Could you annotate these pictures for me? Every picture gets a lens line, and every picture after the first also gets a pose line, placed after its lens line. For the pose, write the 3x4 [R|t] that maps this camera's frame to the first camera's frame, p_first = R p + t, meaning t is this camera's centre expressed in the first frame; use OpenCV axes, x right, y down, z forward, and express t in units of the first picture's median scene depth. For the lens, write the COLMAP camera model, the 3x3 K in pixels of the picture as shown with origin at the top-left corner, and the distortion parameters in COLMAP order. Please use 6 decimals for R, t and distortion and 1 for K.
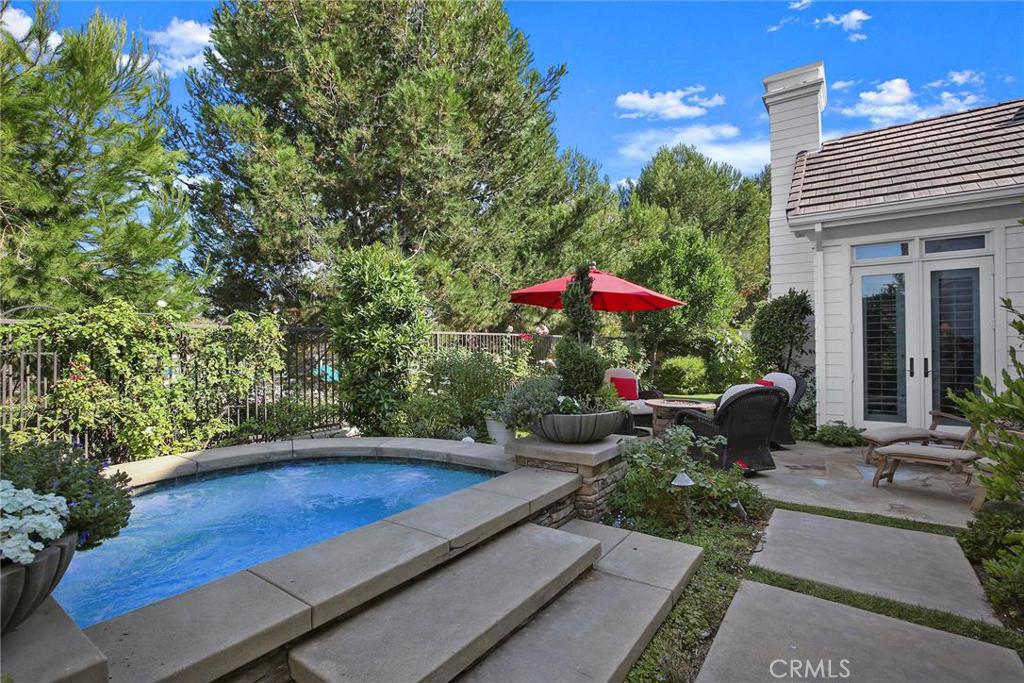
lens RADIAL K [[492.2, 0, 507.3], [0, 492.2, 343.6], [0, 0, 1]] dist [-0.002360, -0.000214]
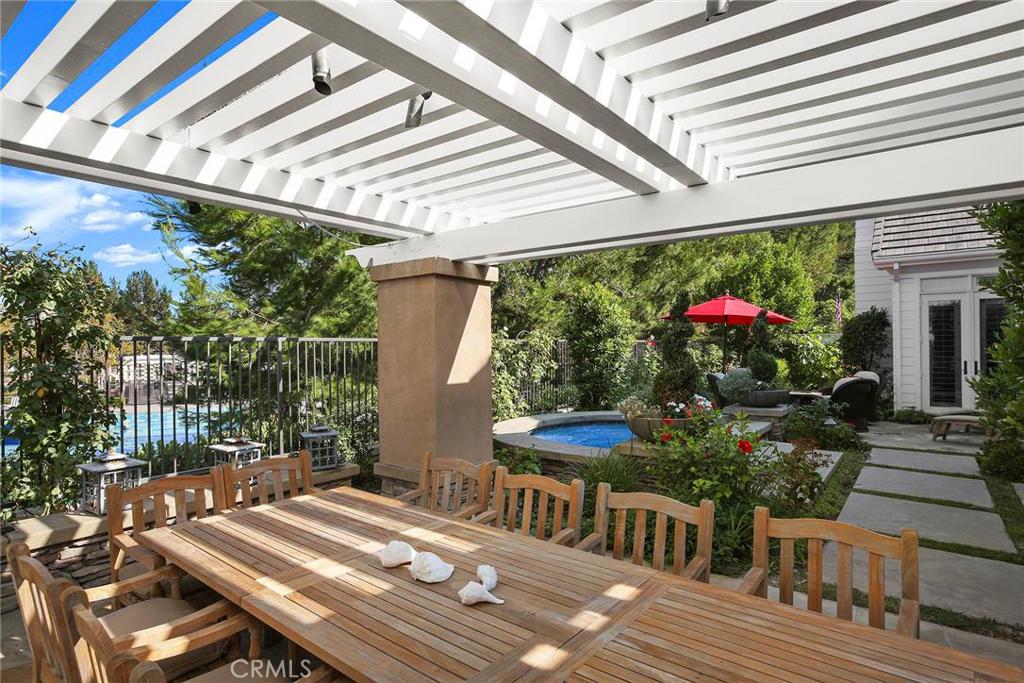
lens RADIAL K [[565.4, 0, 515.4], [0, 565.4, 343.5], [0, 0, 1]] dist [0.019812, 0.001775]
pose [[0.999908, 0.001476, -0.013472, -0.404487], [-0.001440, 0.999995, 0.002736, -0.021759], [0.013476, -0.002717, 0.999906, -0.601928]]
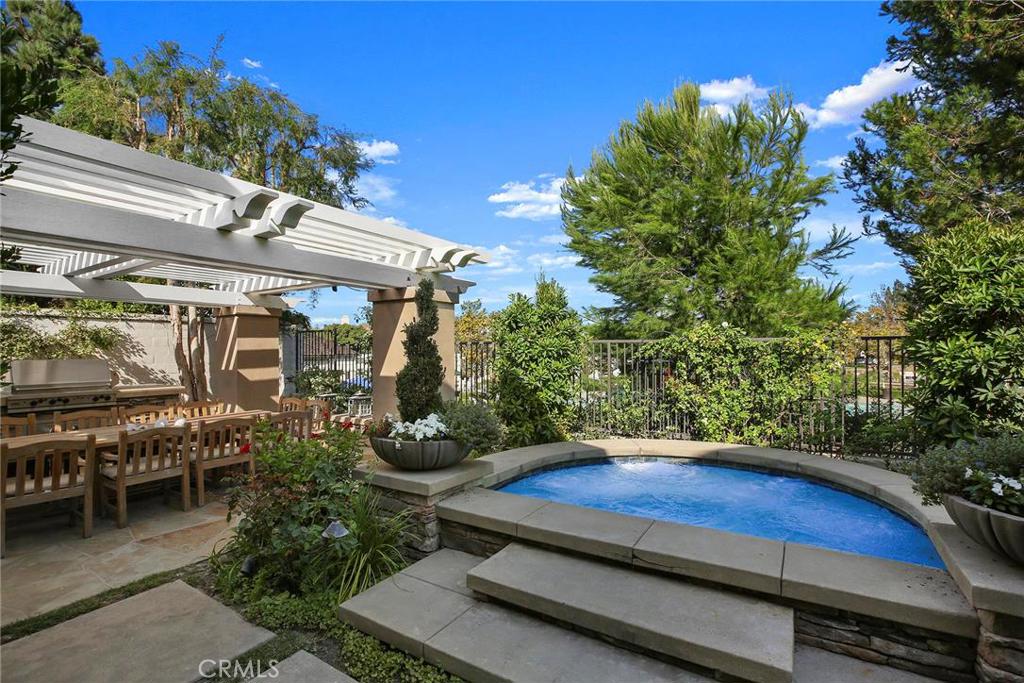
lens RADIAL K [[461.8, 0, 513.7], [0, 461.8, 346.2], [0, 0, 1]] dist [0.002726, 0.000588]
pose [[0.098858, -0.001566, -0.995100, 0.302887], [0.004716, 0.999988, -0.001105, -0.016679], [0.995090, -0.004583, 0.098864, 0.219341]]
